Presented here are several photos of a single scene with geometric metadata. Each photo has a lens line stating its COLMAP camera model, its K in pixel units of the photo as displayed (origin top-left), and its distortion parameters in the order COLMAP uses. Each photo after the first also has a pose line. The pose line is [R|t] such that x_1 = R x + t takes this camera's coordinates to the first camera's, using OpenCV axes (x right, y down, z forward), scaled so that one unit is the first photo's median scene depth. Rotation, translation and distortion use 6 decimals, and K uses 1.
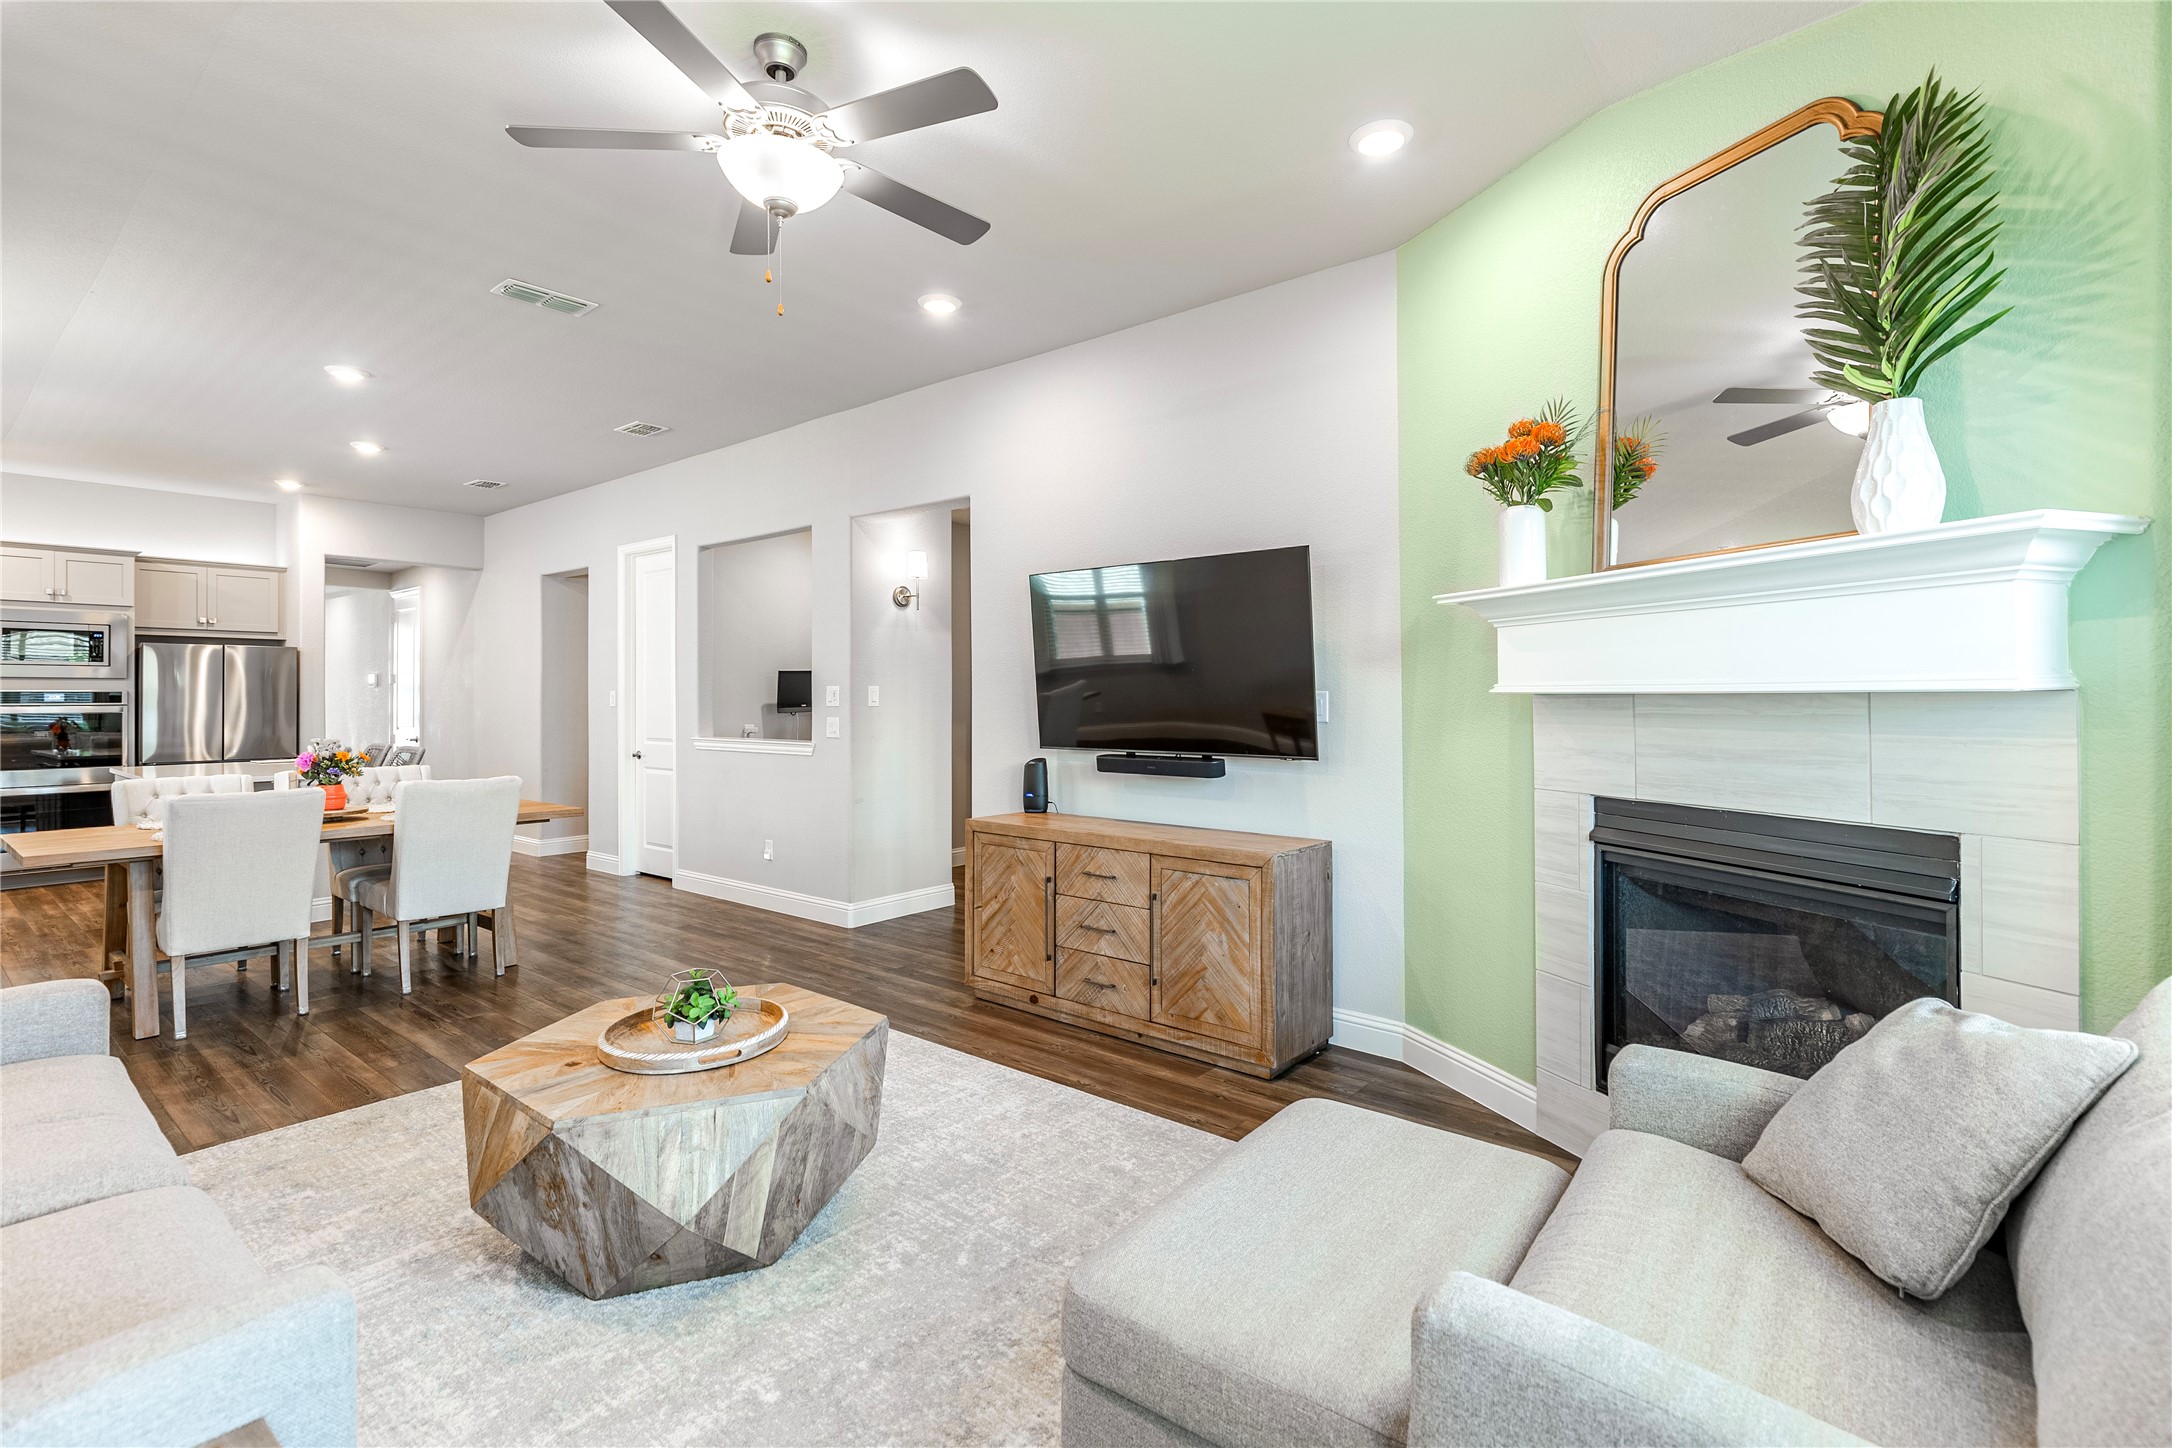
lens RADIAL K [[997.7, 0, 1113.5], [0, 997.7, 692.9], [0, 0, 1]] dist [0.003172, -0.000365]
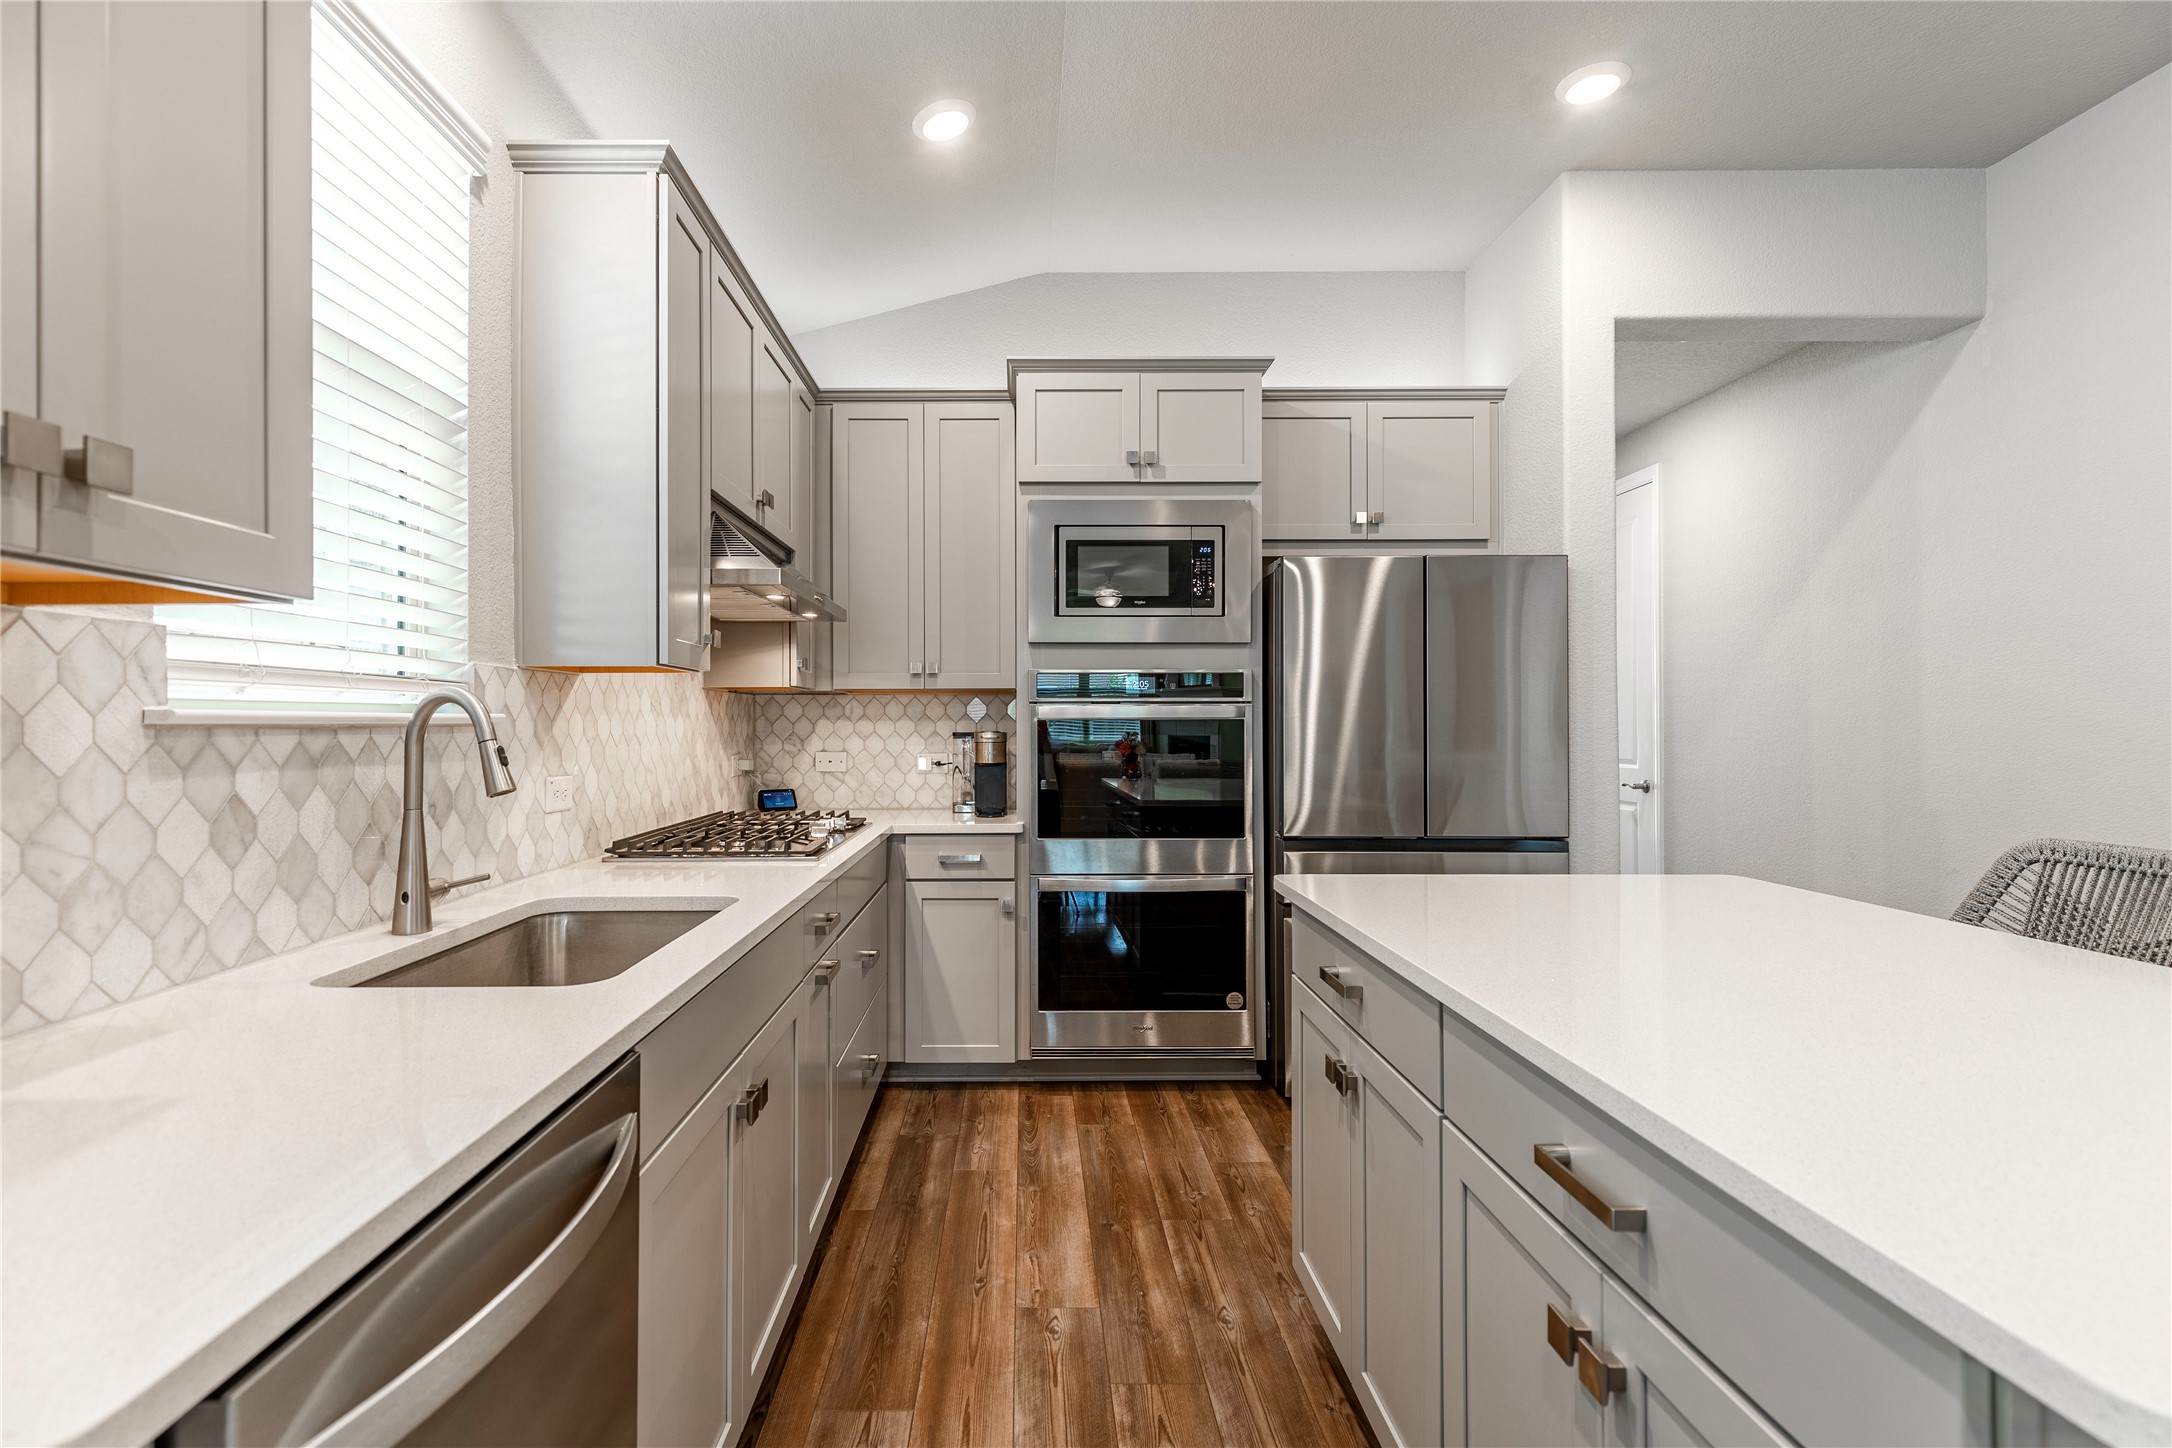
lens RADIAL K [[1006.0, 0, 1013.7], [0, 1006.0, 718.7], [0, 0, 1]] dist [-0.000329, -0.000140]
pose [[0.616166, -0.004397, -0.787604, -1.260693], [0.003492, 0.999990, -0.002850, 0.037092], [0.787608, -0.000994, 0.616176, 1.155809]]
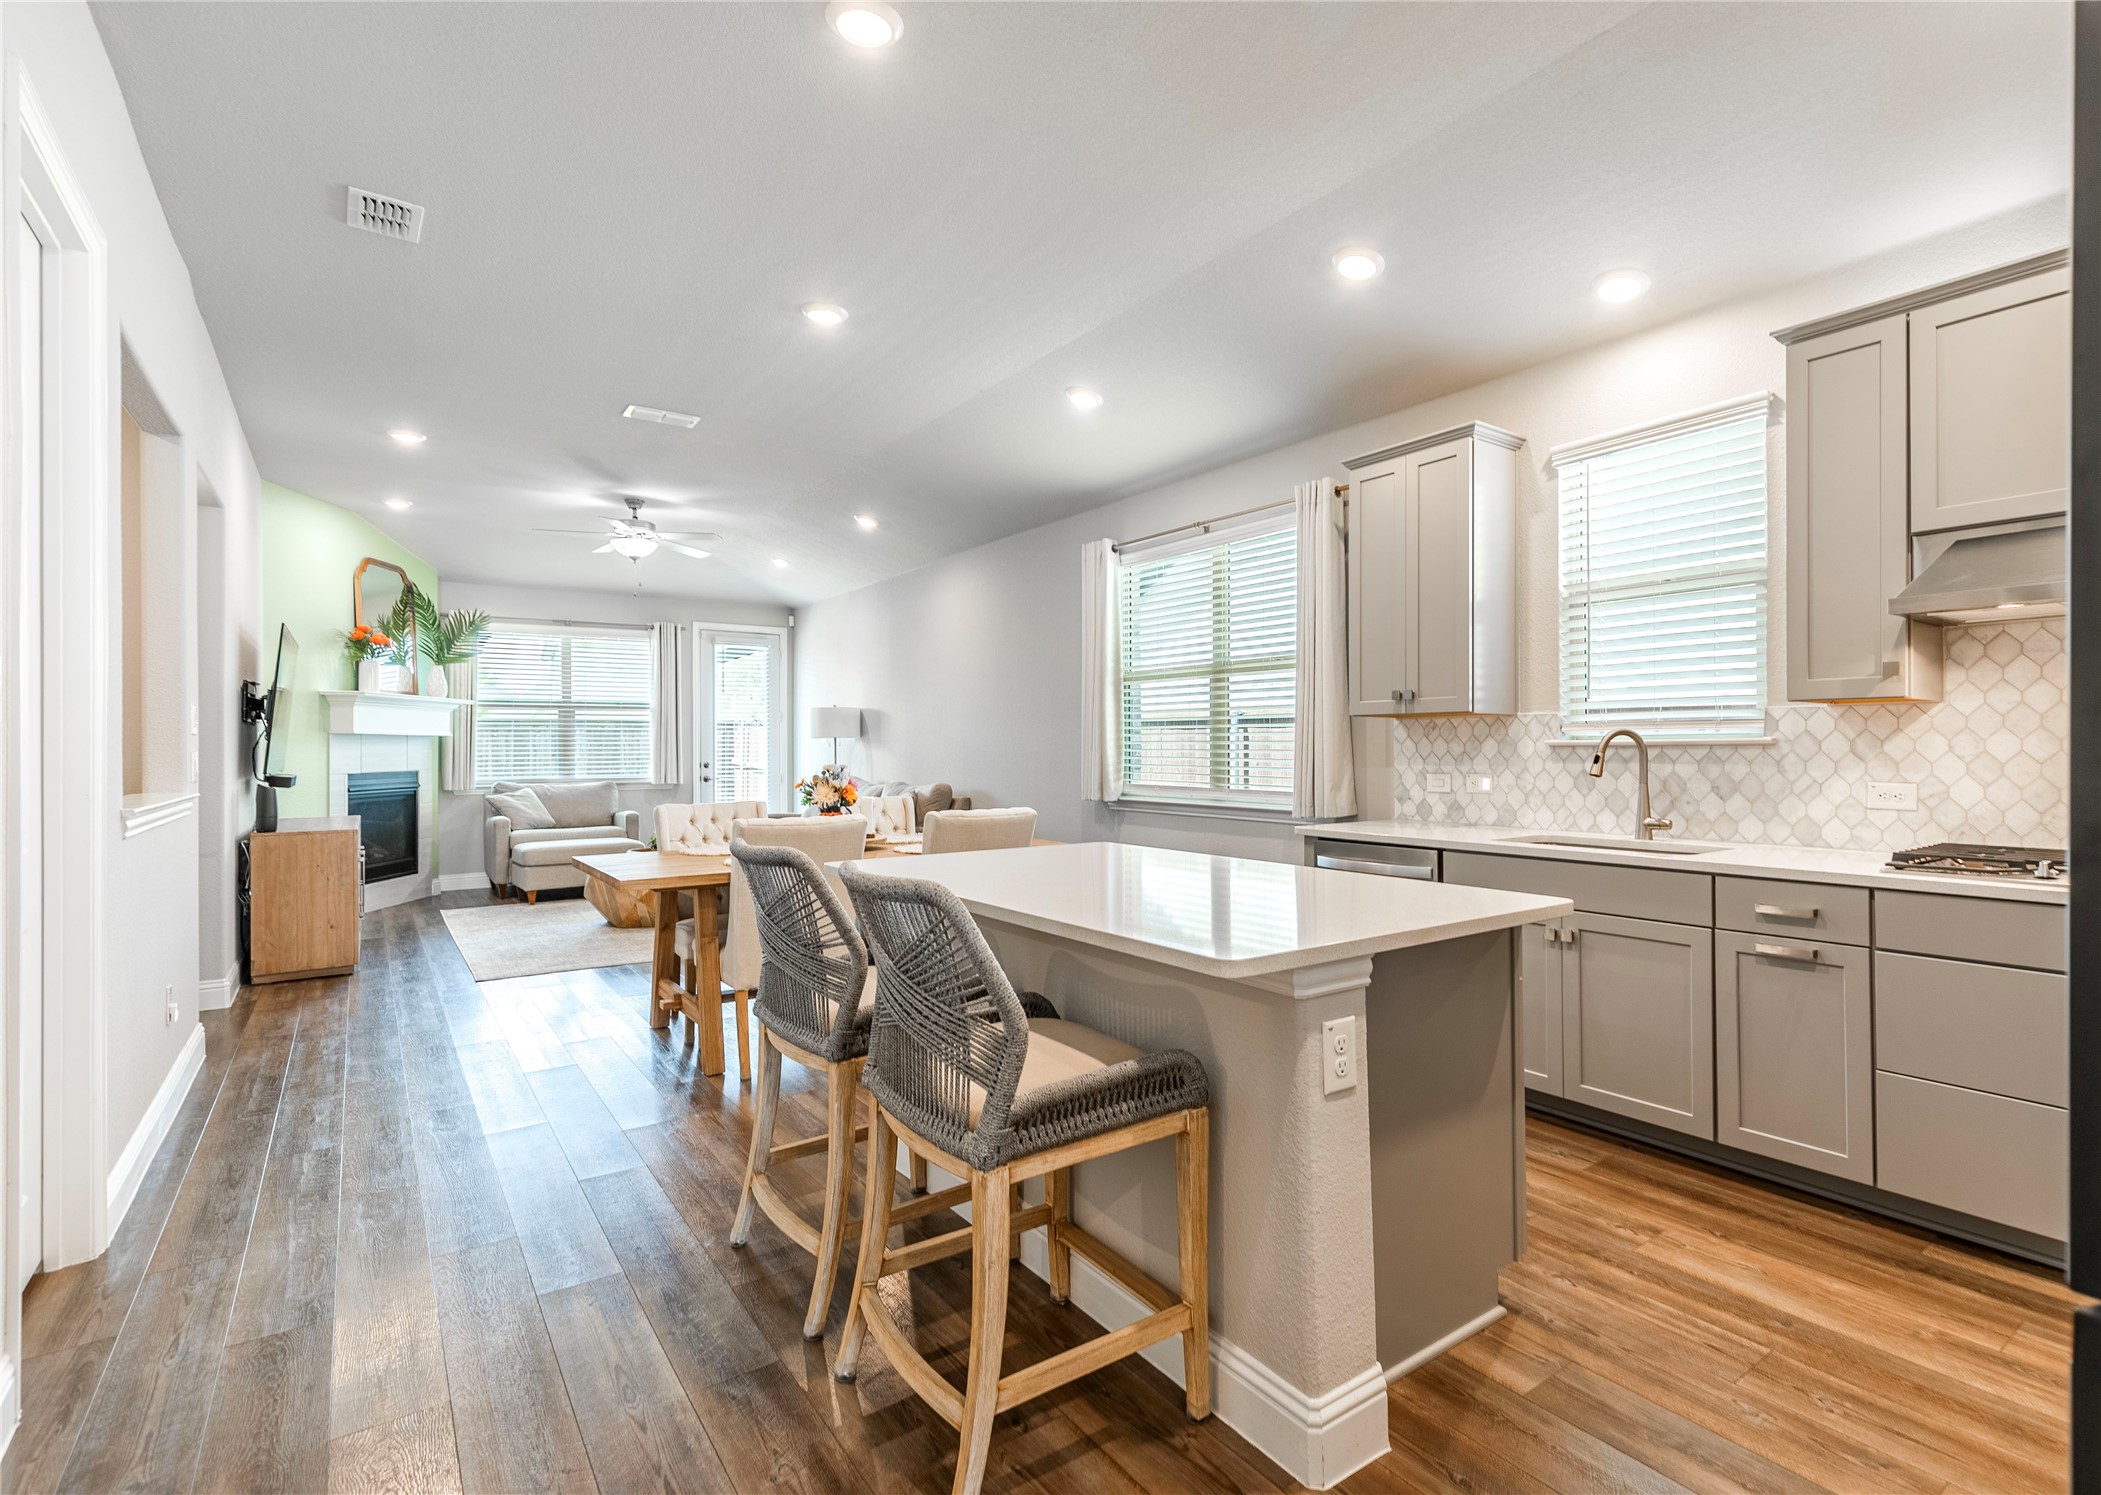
lens RADIAL K [[1003.2, 0, 1124.5], [0, 1003.2, 750.4], [0, 0, 1]] dist [0.002238, 0.000531]
pose [[-0.968840, 0.005721, 0.247623, -1.498166], [0.005583, 0.999984, -0.001261, 0.040757], [-0.247626, 0.000161, -0.968856, 2.152897]]
